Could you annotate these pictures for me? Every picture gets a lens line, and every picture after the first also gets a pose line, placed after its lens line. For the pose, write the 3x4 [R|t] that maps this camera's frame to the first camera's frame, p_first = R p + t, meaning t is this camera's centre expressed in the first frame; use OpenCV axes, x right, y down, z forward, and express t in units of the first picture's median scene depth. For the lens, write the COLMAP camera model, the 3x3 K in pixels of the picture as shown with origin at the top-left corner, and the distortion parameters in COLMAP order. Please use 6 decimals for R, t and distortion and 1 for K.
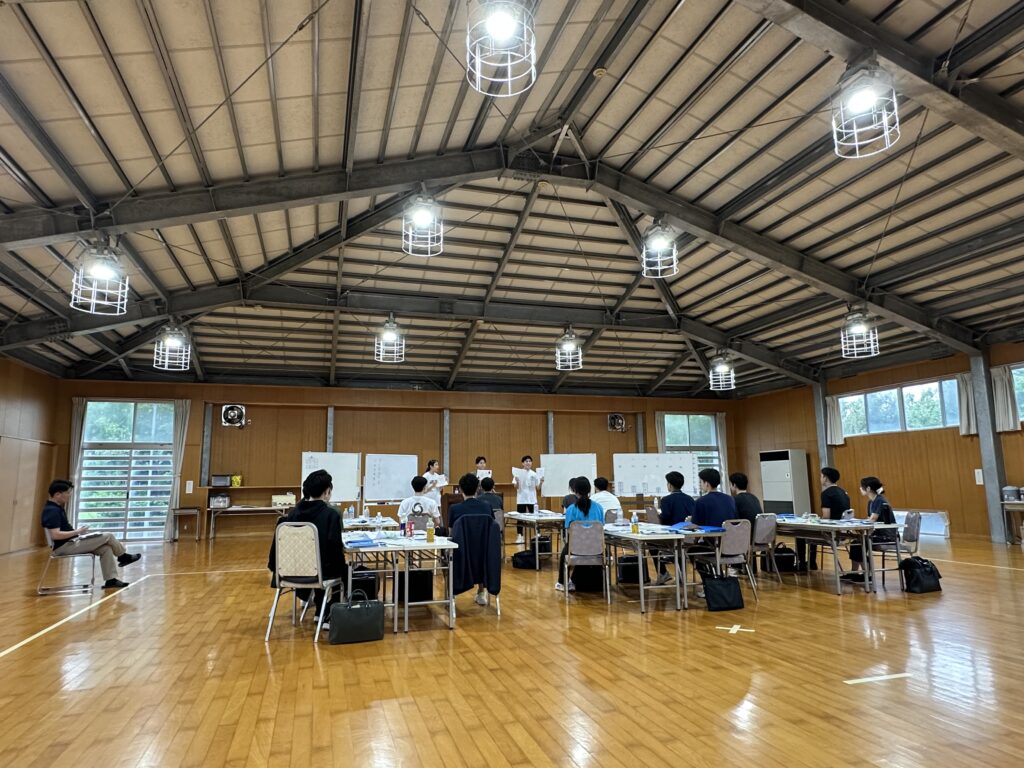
lens RADIAL K [[610.9, 0, 512.0], [0, 610.9, 384.0], [0, 0, 1]] dist [-0.000691, -0.000178]
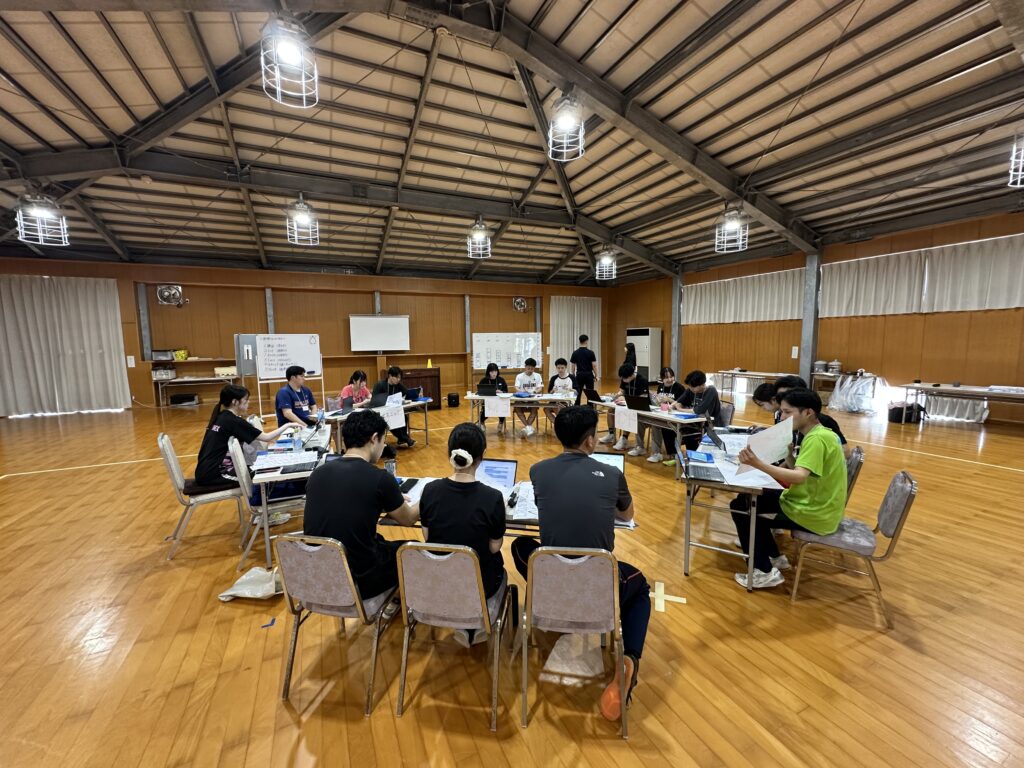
lens RADIAL K [[423.8, 0, 512.0], [0, 423.8, 384.0], [0, 0, 1]] dist [-0.003336, -0.000292]
pose [[0.988924, -0.016212, 0.147538, 0.037157], [-0.021409, 0.968042, 0.249874, 0.005687], [-0.146874, -0.250265, 0.956972, 0.198164]]
